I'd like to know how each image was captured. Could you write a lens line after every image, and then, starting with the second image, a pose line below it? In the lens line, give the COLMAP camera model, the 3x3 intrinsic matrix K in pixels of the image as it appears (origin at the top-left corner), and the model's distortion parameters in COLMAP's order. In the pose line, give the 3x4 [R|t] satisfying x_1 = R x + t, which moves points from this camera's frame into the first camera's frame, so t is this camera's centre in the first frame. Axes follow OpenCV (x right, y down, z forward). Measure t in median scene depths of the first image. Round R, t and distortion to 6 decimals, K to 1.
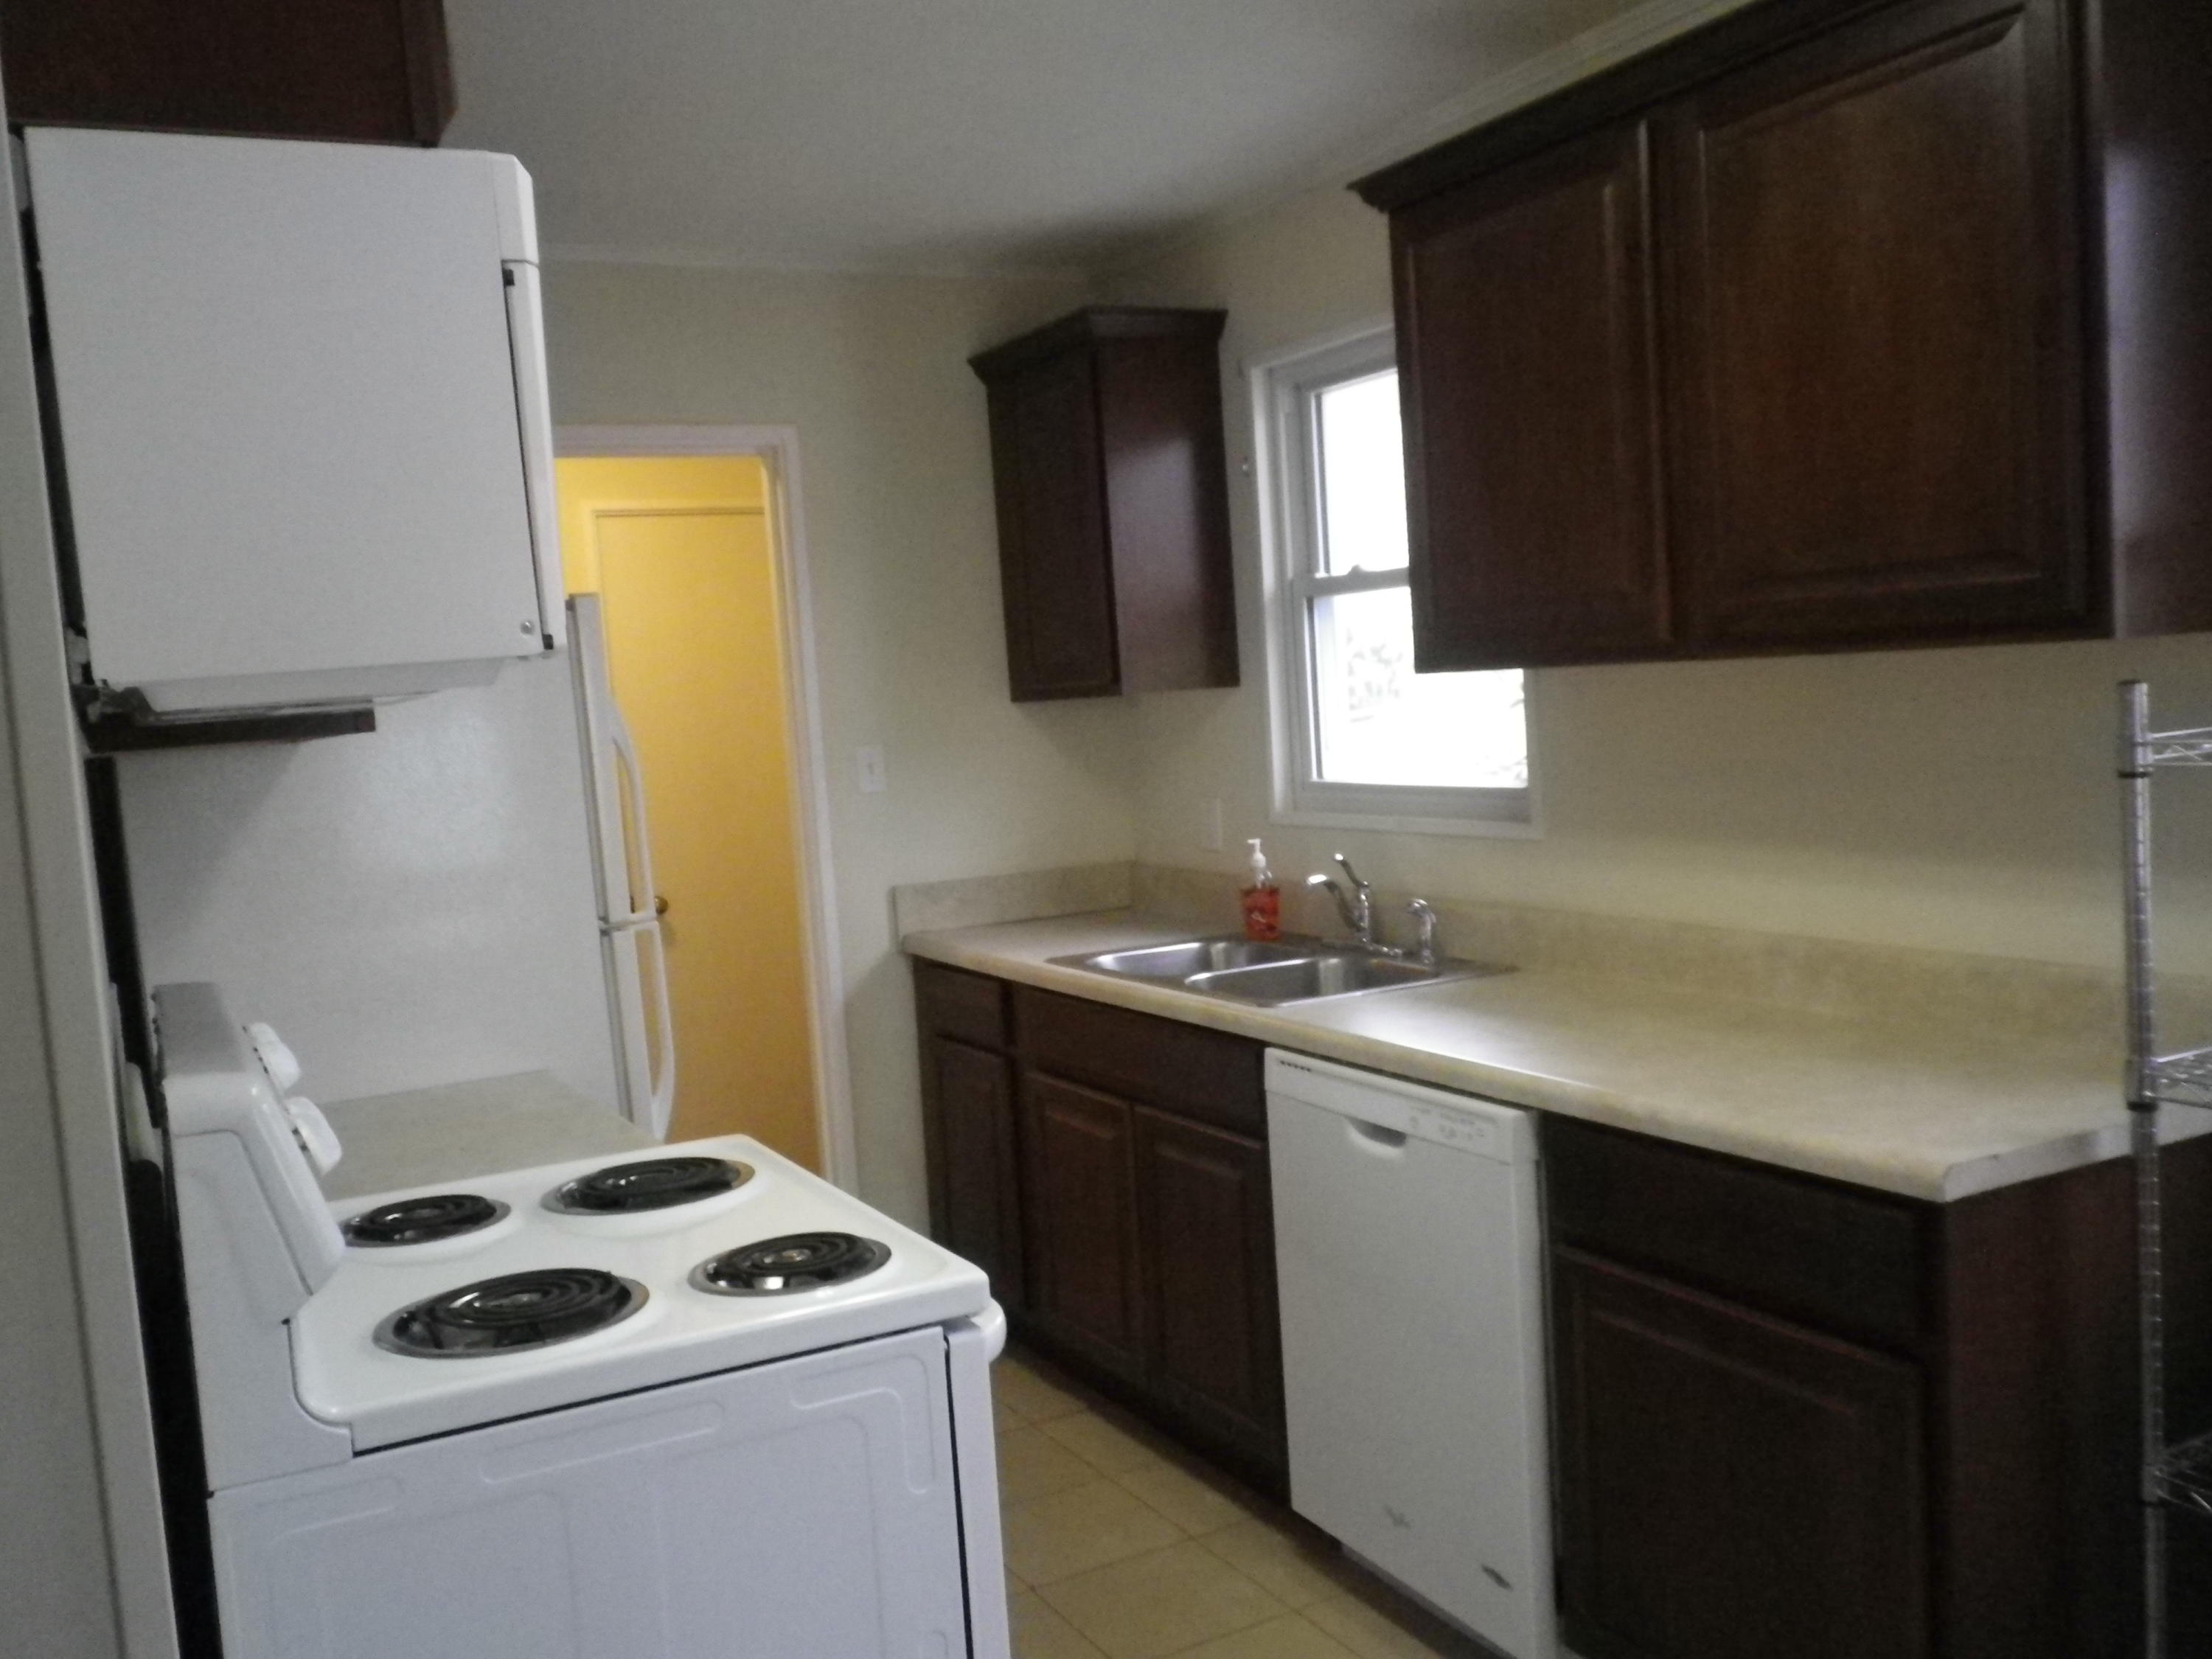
lens RADIAL K [[1893.2, 0, 1088.4], [0, 1893.2, 835.8], [0, 0, 1]] dist [-0.011212, 0.007325]
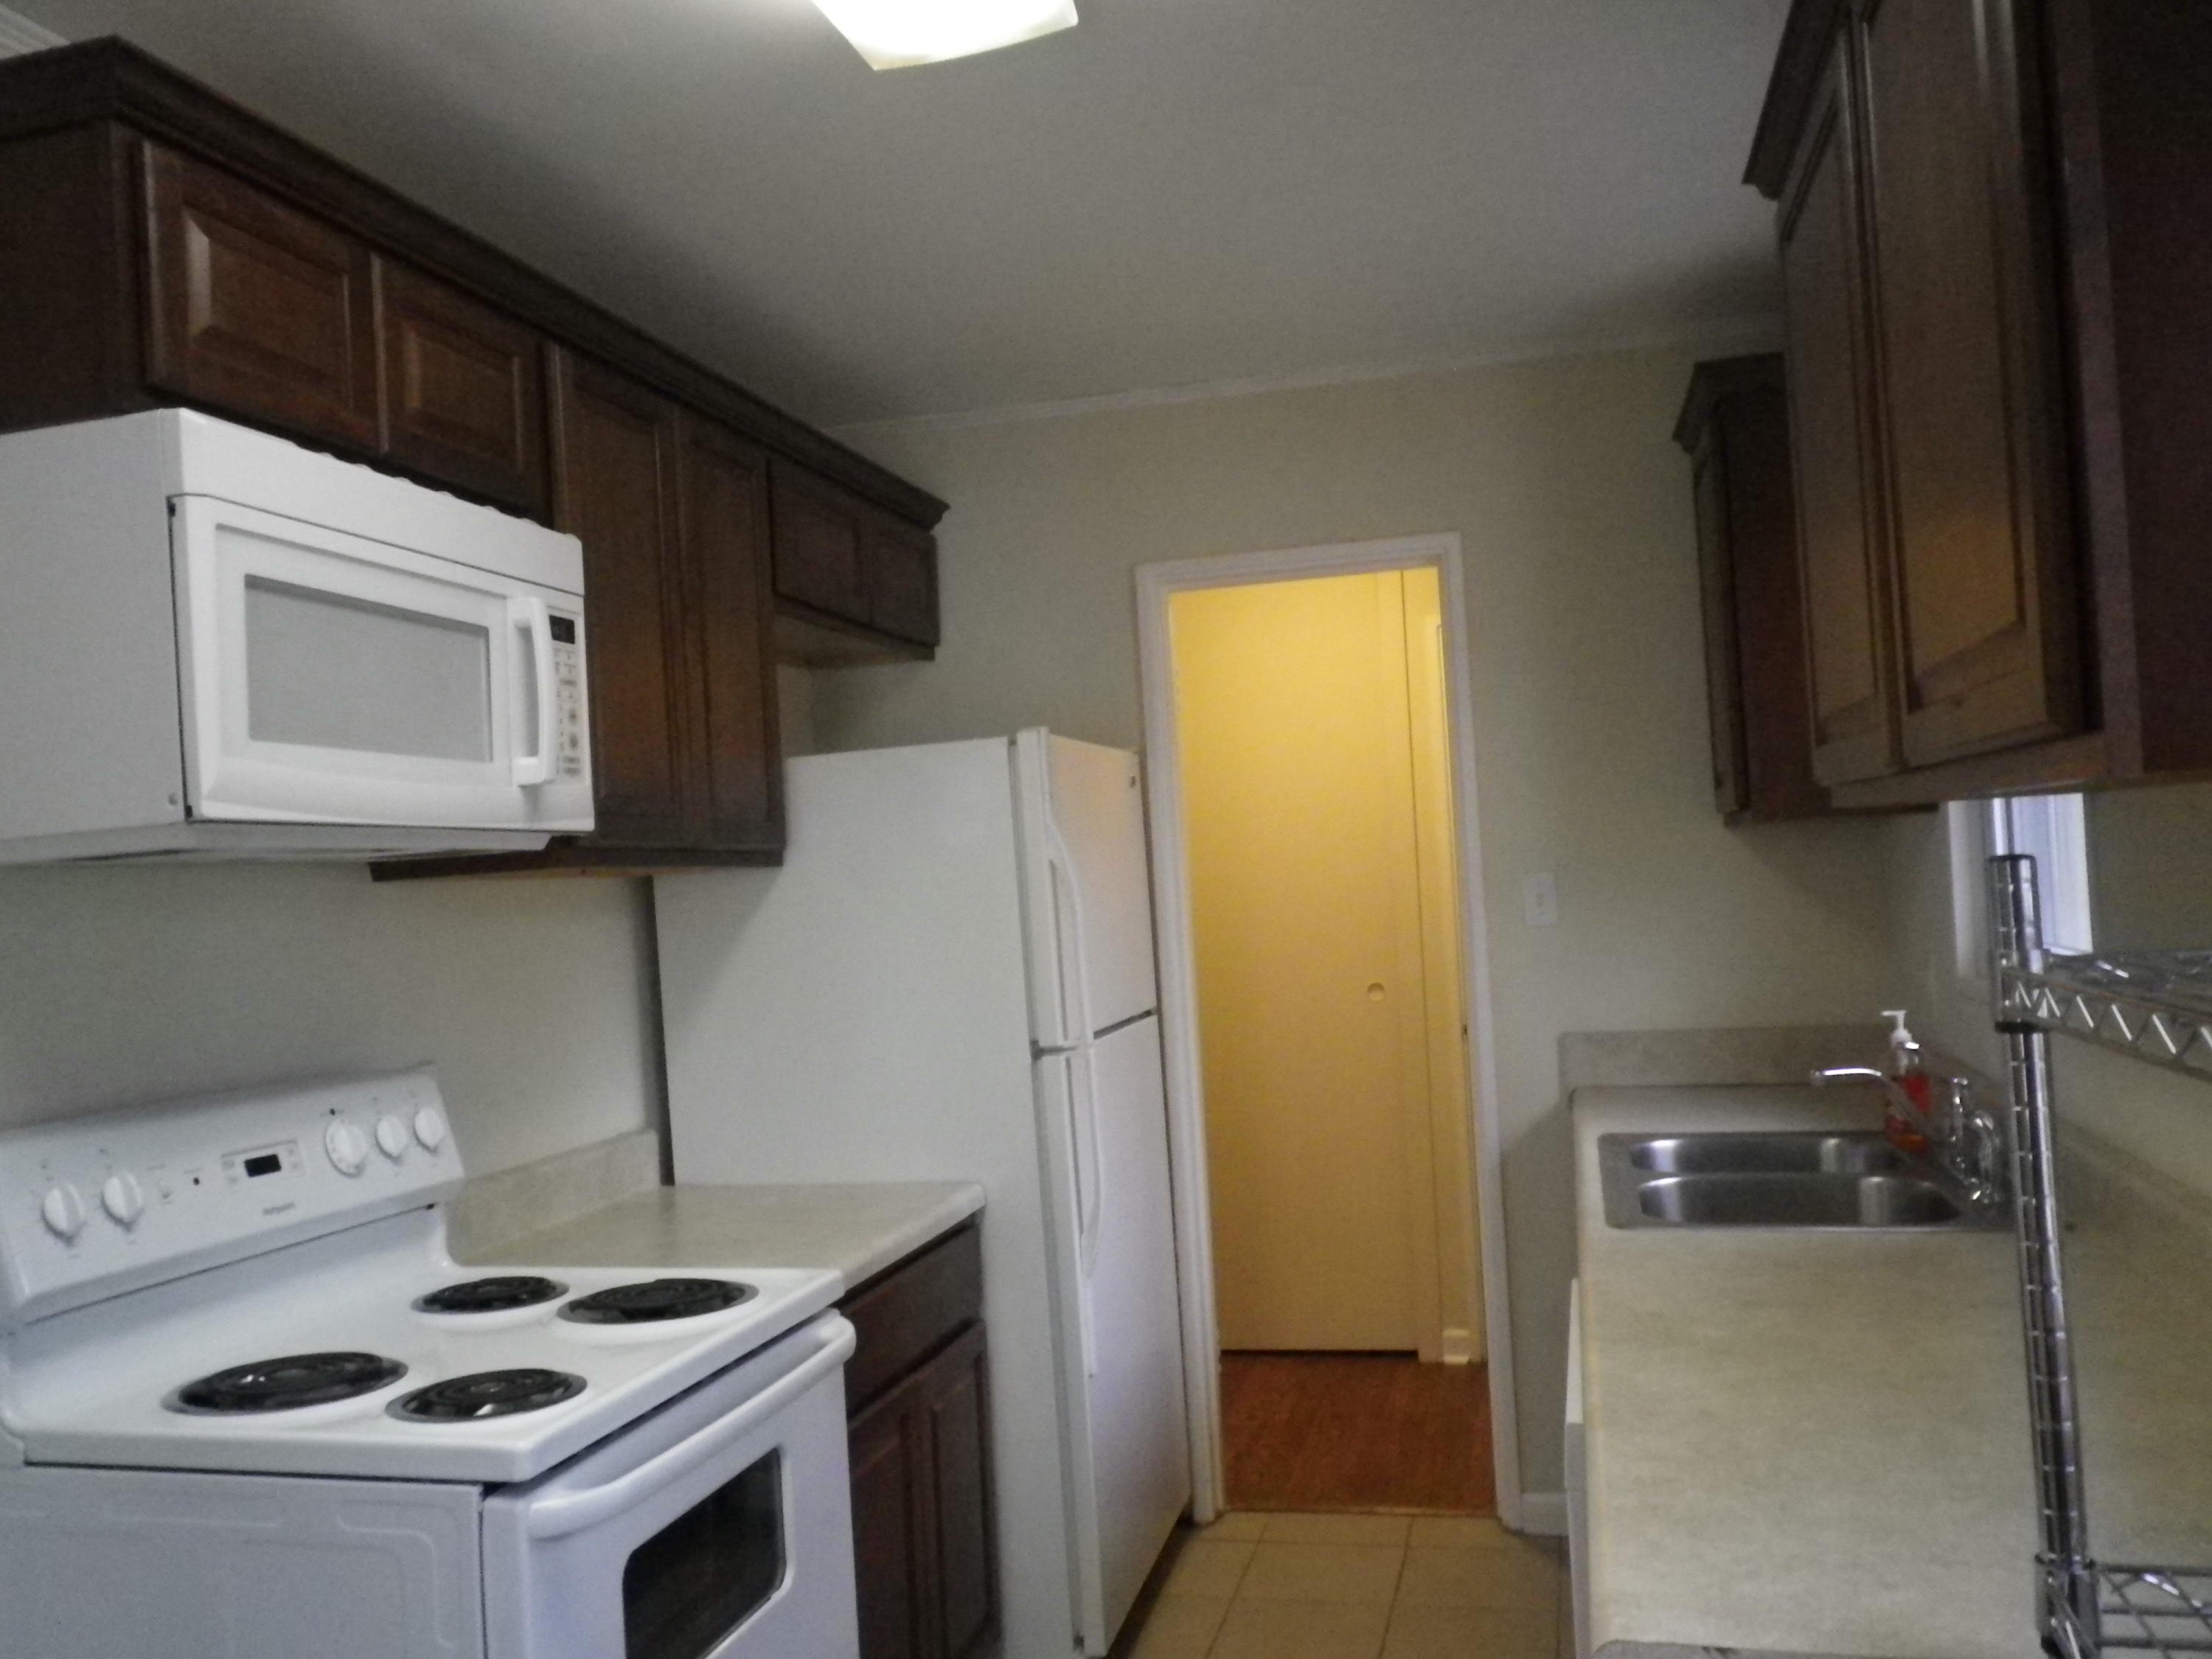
lens RADIAL K [[1893.2, 0, 1088.4], [0, 1893.2, 835.8], [0, 0, 1]] dist [-0.011212, 0.007325]
pose [[0.736834, 0.011528, -0.675976, 0.431711], [-0.045022, 0.998472, -0.032048, -0.034776], [0.674573, 0.054048, 0.736226, 0.238923]]
